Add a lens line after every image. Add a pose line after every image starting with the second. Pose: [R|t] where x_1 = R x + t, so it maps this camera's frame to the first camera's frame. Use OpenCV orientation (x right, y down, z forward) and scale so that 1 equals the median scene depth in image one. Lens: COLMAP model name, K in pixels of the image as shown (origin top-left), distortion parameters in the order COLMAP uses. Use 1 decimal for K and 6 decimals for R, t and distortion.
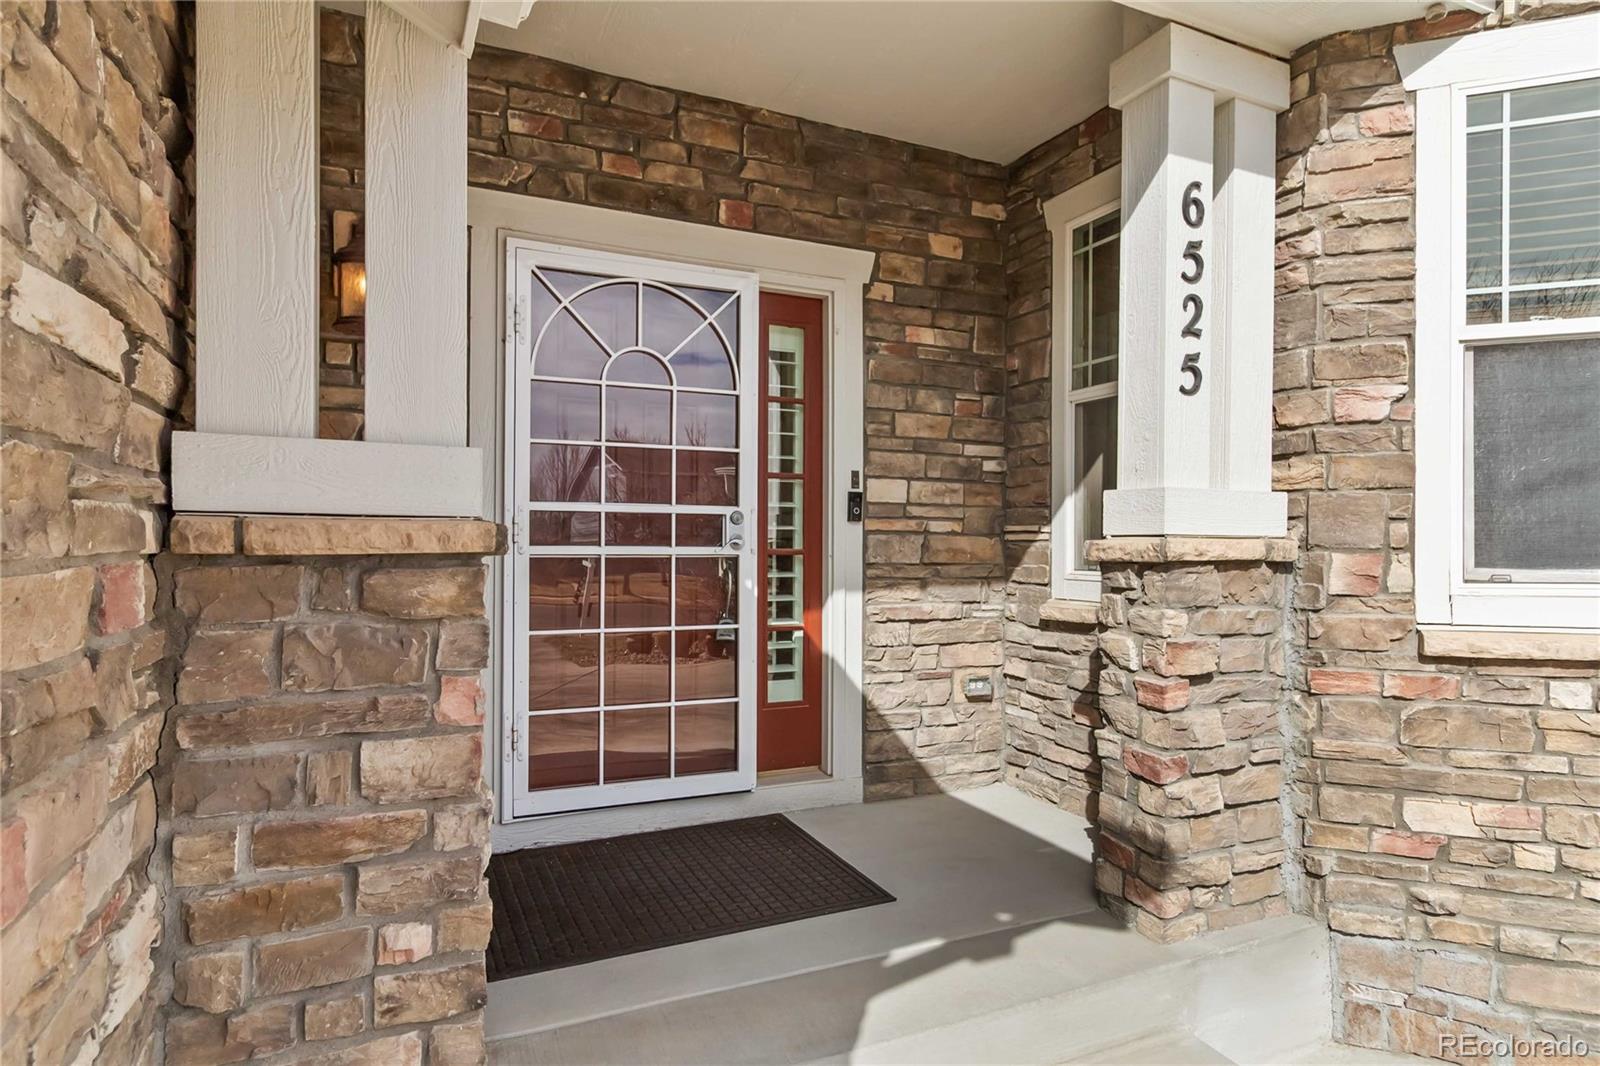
lens RADIAL K [[850.9, 0, 797.8], [0, 850.9, 538.0], [0, 0, 1]] dist [0.018151, -0.000596]
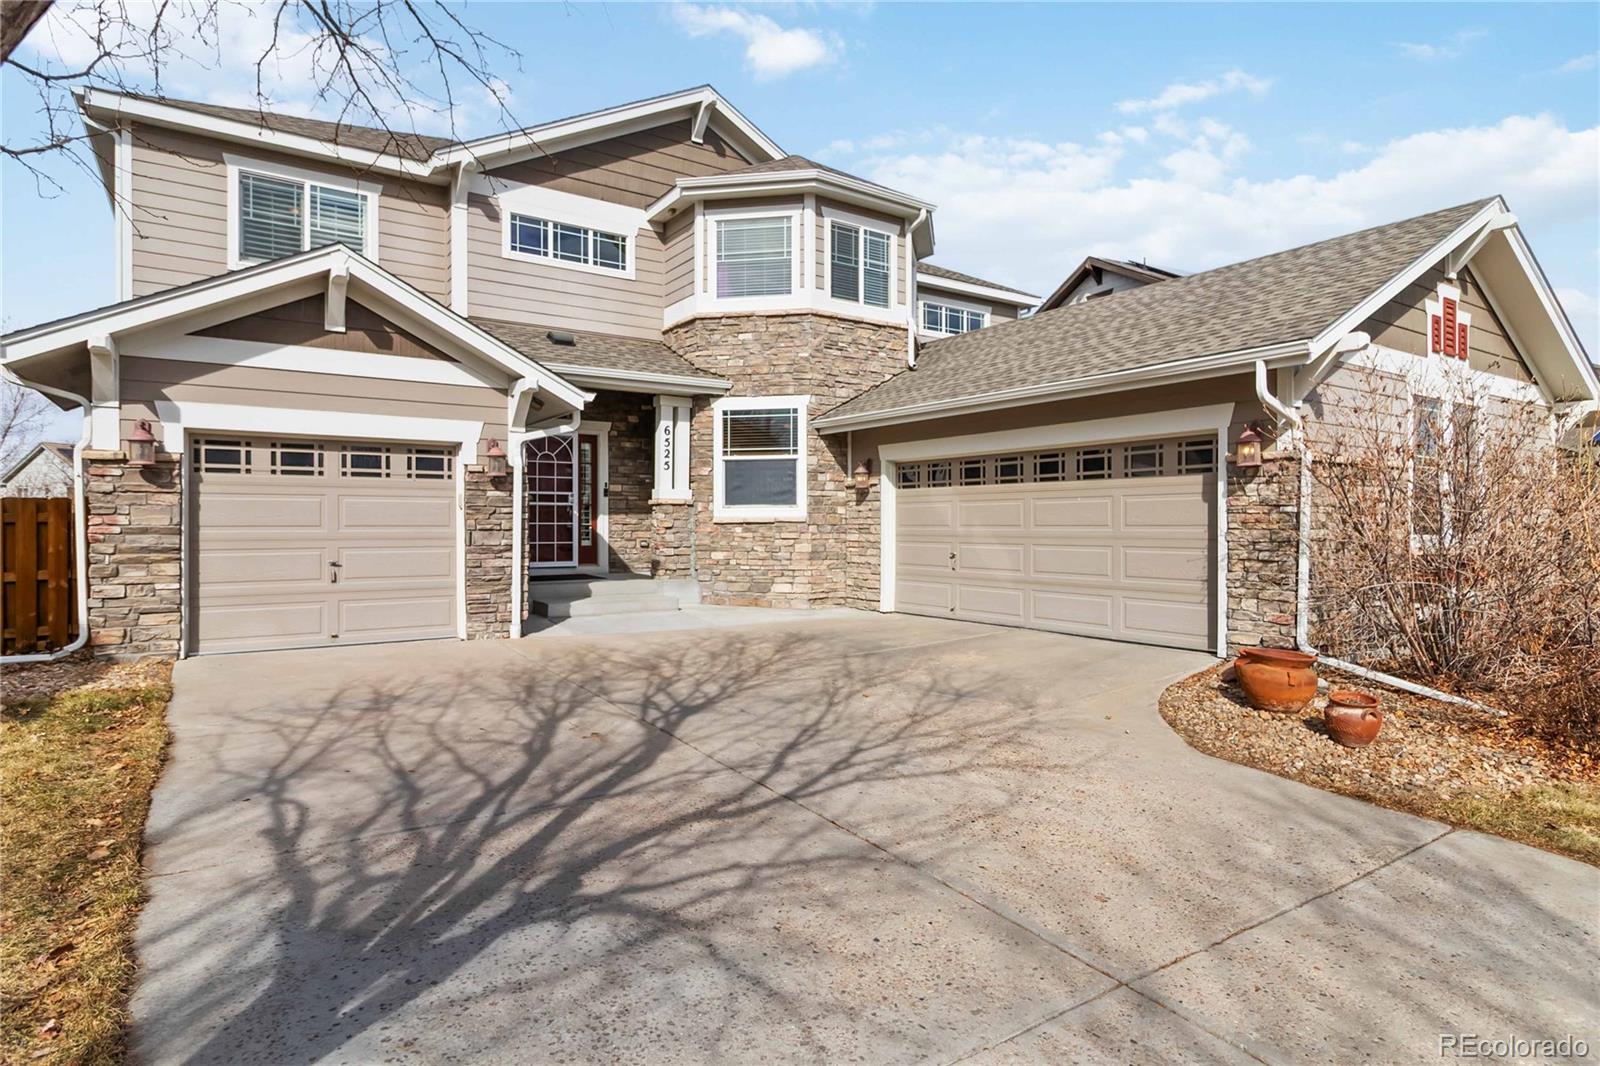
lens RADIAL K [[850.9, 0, 801.1], [0, 850.9, 523.4], [0, 0, 1]] dist [0.018151, -0.000596]
pose [[0.986836, -0.004726, 0.161657, 0.397389], [0.003930, 0.999979, 0.005241, 0.105829], [-0.161678, -0.004537, 0.986833, -3.605745]]
